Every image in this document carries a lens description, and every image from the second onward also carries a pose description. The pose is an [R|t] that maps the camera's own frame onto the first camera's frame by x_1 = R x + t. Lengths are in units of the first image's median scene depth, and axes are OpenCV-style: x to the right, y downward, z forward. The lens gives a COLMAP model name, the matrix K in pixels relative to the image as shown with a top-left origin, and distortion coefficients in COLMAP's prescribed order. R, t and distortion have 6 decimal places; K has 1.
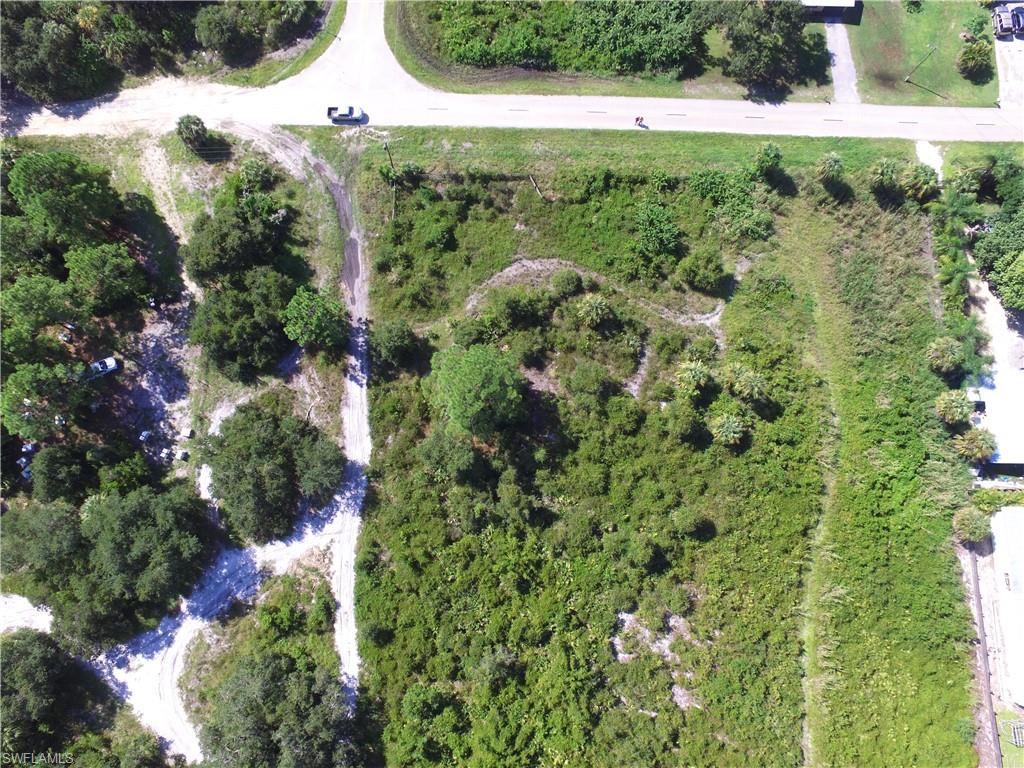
lens RADIAL K [[688.3, 0, 512.6], [0, 688.3, 399.8], [0, 0, 1]] dist [-0.124688, 0.090237]
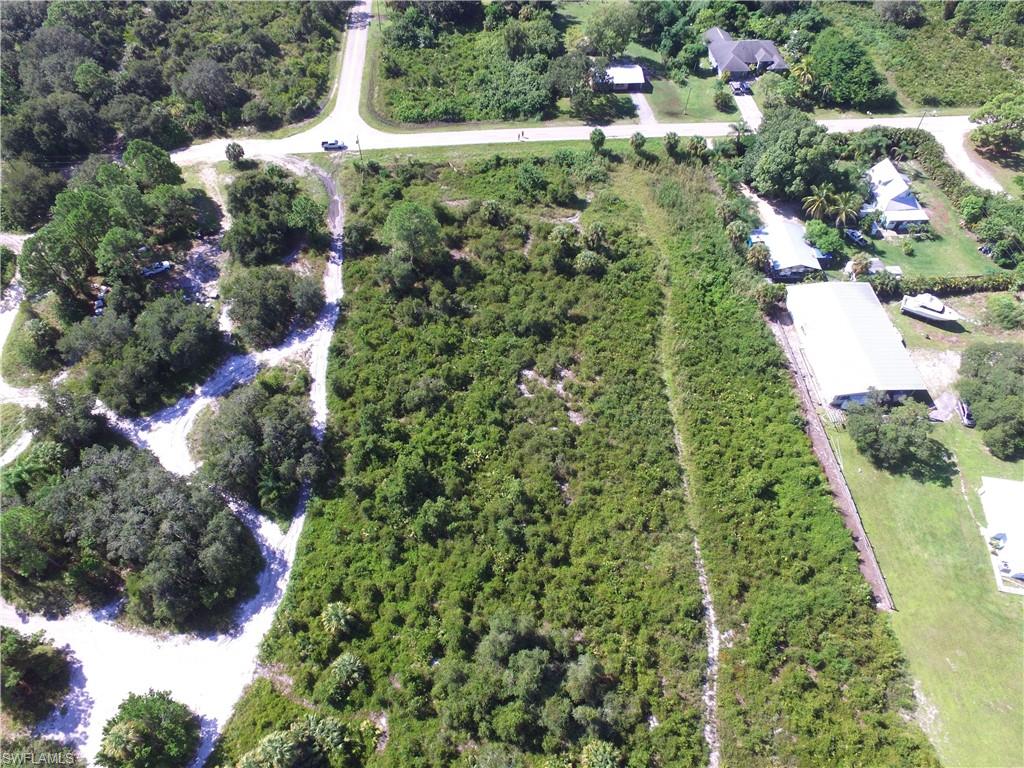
lens RADIAL K [[688.3, 0, 511.7], [0, 688.3, 393.1], [0, 0, 1]] dist [-0.124688, 0.090237]
pose [[0.996699, -0.074019, 0.033349, 0.085913], [0.081163, 0.898973, -0.430419, 0.927182], [0.001880, 0.431705, 0.902013, -0.207551]]
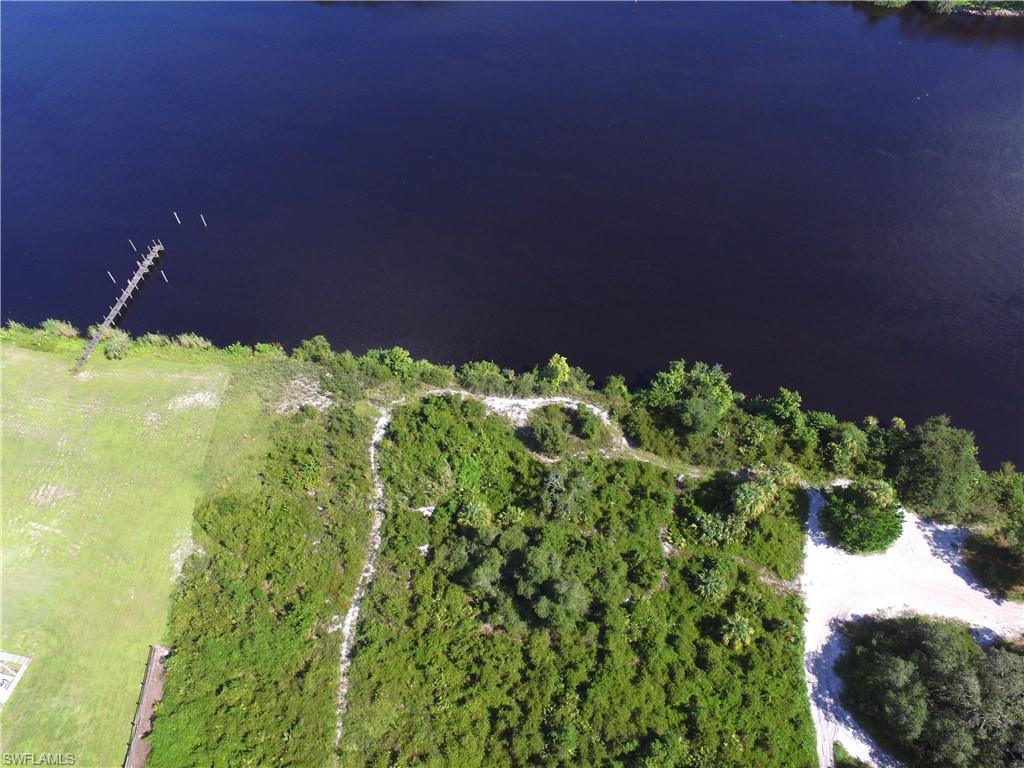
lens RADIAL K [[688.3, 0, 510.9], [0, 688.3, 393.8], [0, 0, 1]] dist [-0.124688, 0.090237]
pose [[-0.996596, 0.069405, -0.044483, 0.178132], [-0.079585, -0.669355, 0.738668, 0.304531], [0.021492, 0.739694, 0.672600, -0.056708]]
